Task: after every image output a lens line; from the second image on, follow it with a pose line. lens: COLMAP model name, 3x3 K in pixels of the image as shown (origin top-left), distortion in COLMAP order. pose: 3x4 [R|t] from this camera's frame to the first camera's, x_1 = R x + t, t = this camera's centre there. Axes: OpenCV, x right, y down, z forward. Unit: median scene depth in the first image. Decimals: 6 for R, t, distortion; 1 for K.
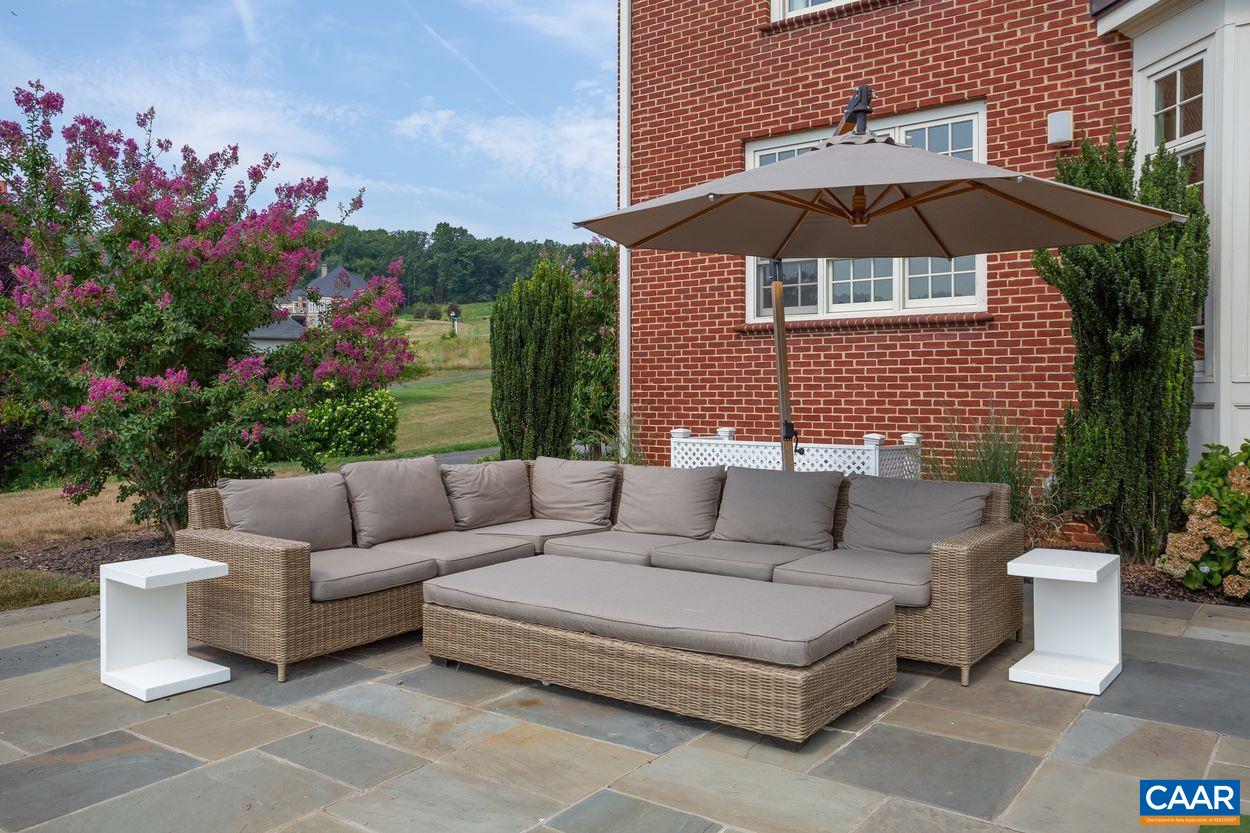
lens RADIAL K [[968.9, 0, 628.8], [0, 968.9, 402.0], [0, 0, 1]] dist [0.025956, 0.011916]
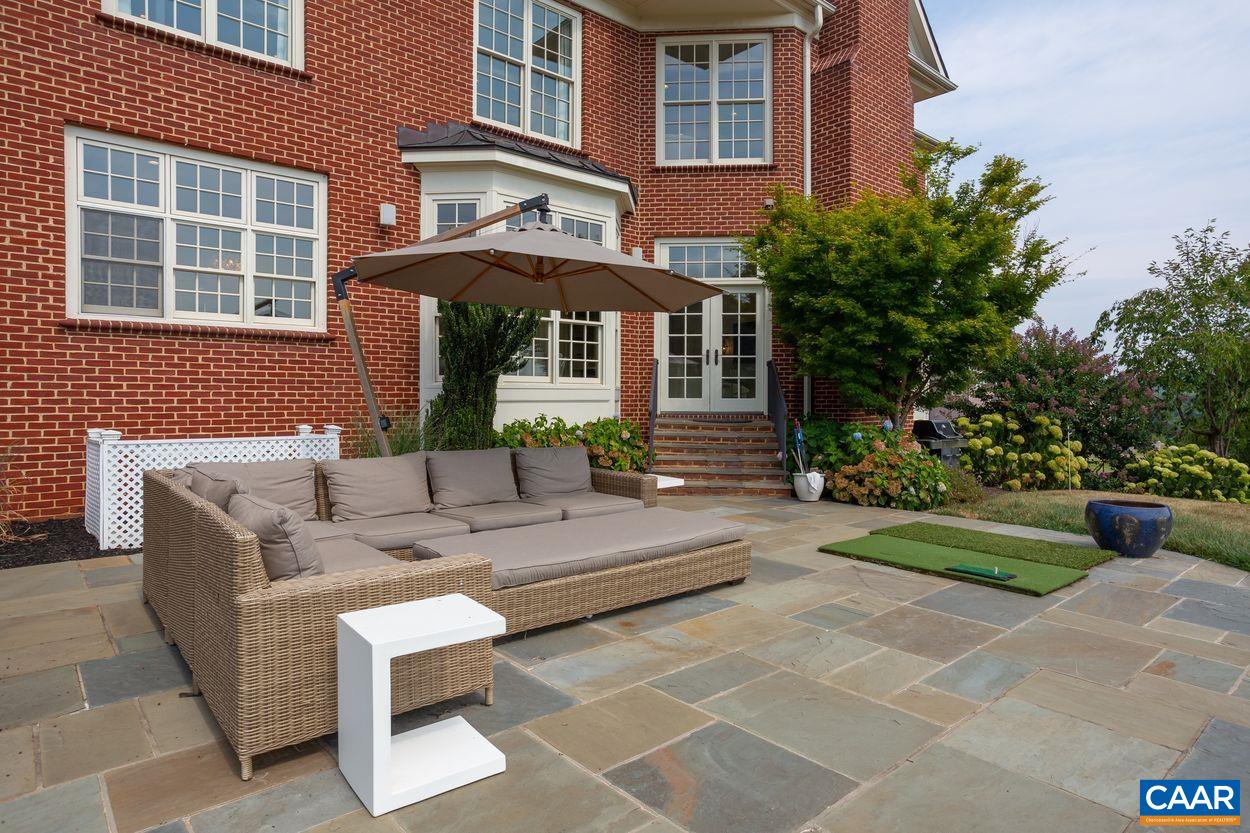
lens RADIAL K [[719.4, 0, 625.0], [0, 719.4, 416.5], [0, 0, 1]] dist [-0.020642, 0.002837]
pose [[0.216262, -0.025281, 0.976008, -0.584793], [0.004873, 0.999680, 0.024815, 0.000027], [-0.976323, -0.000610, 0.216316, 0.435946]]
